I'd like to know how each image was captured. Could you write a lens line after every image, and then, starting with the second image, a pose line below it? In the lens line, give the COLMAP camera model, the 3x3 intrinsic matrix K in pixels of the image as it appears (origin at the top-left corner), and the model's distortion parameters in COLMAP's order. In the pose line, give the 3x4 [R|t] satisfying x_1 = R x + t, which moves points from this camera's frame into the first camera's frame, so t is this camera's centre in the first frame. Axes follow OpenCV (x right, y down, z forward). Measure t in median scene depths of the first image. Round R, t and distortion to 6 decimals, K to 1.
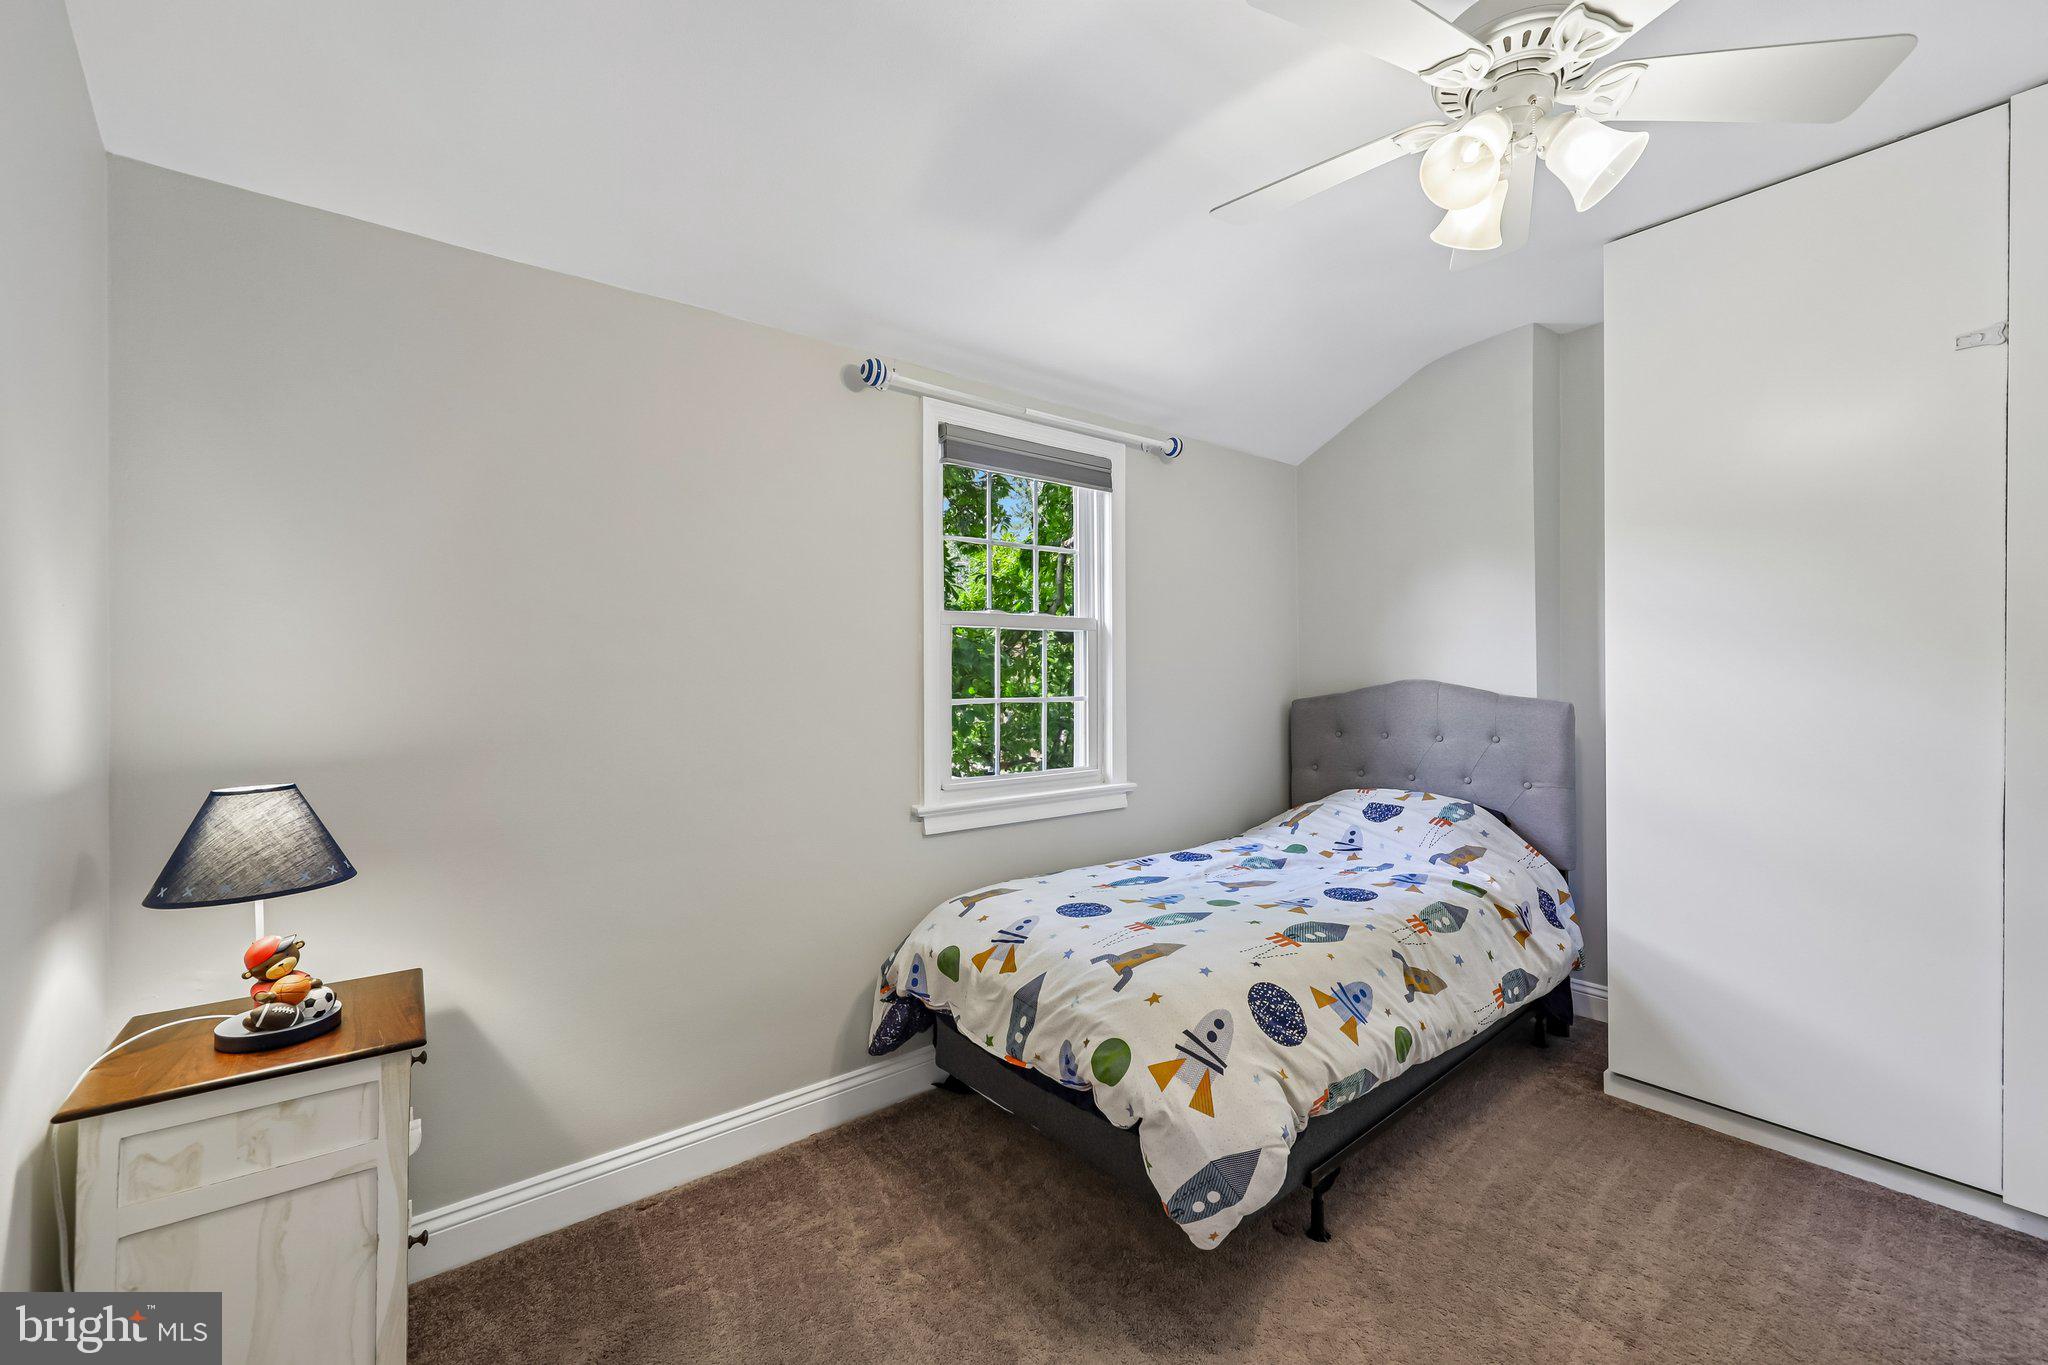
lens RADIAL K [[820.7, 0, 1024.0], [0, 820.7, 682.5], [0, 0, 1]] dist [0.008337, 0.000044]
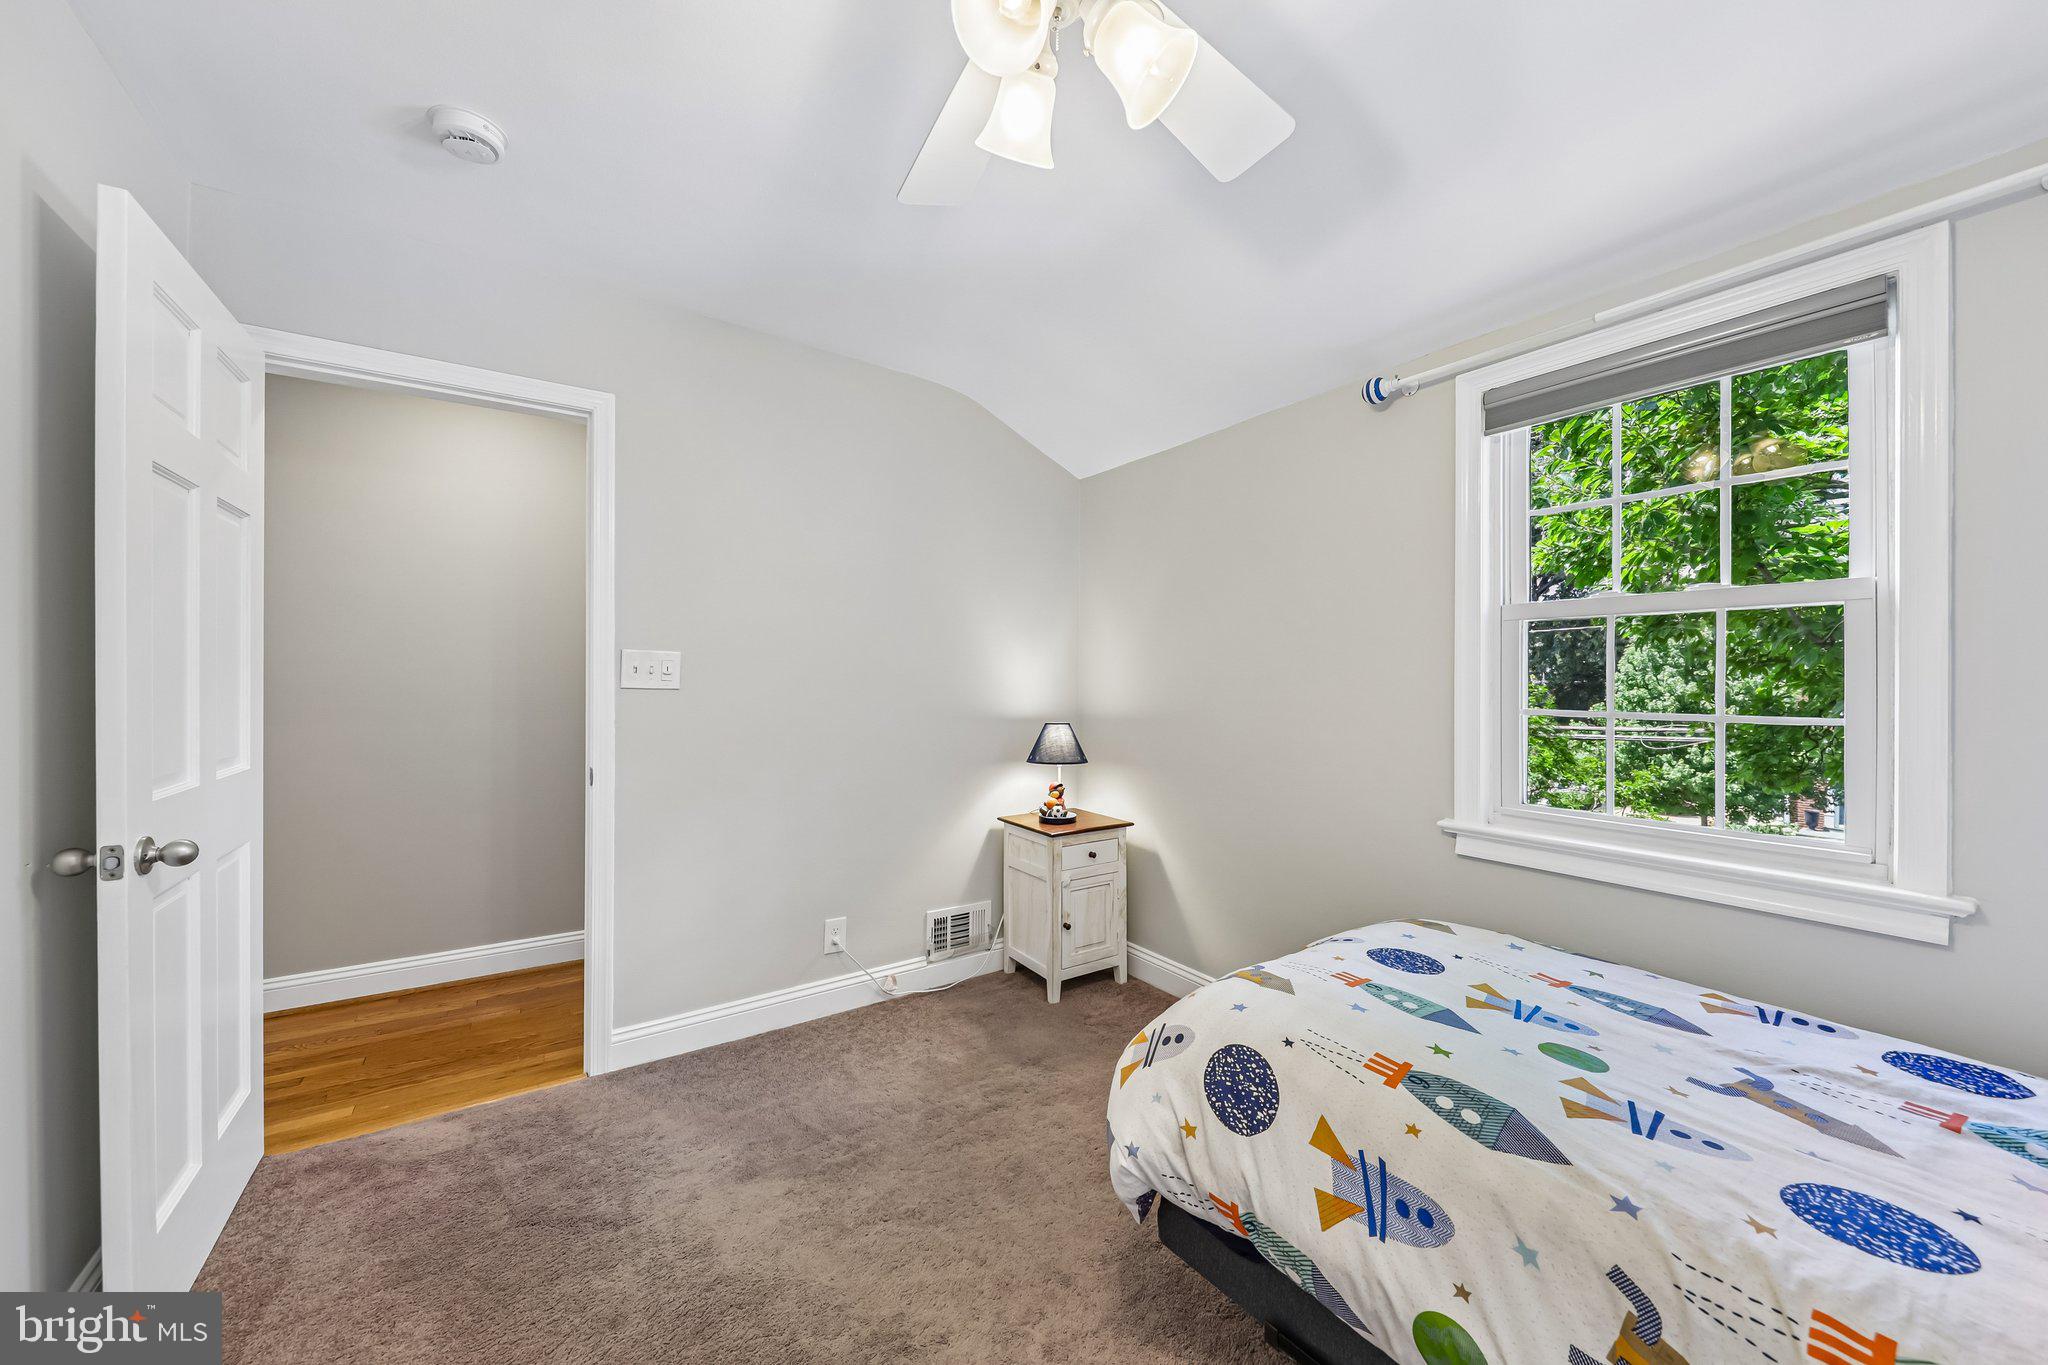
lens RADIAL K [[752.6, 0, 1024.0], [0, 752.6, 682.5], [0, 0, 1]] dist [-0.000667, -0.000199]
pose [[-0.064765, 0.010884, -0.997841, 0.837380], [-0.005392, 0.999922, 0.011257, -0.014219], [0.997886, 0.006109, -0.064702, 0.638304]]
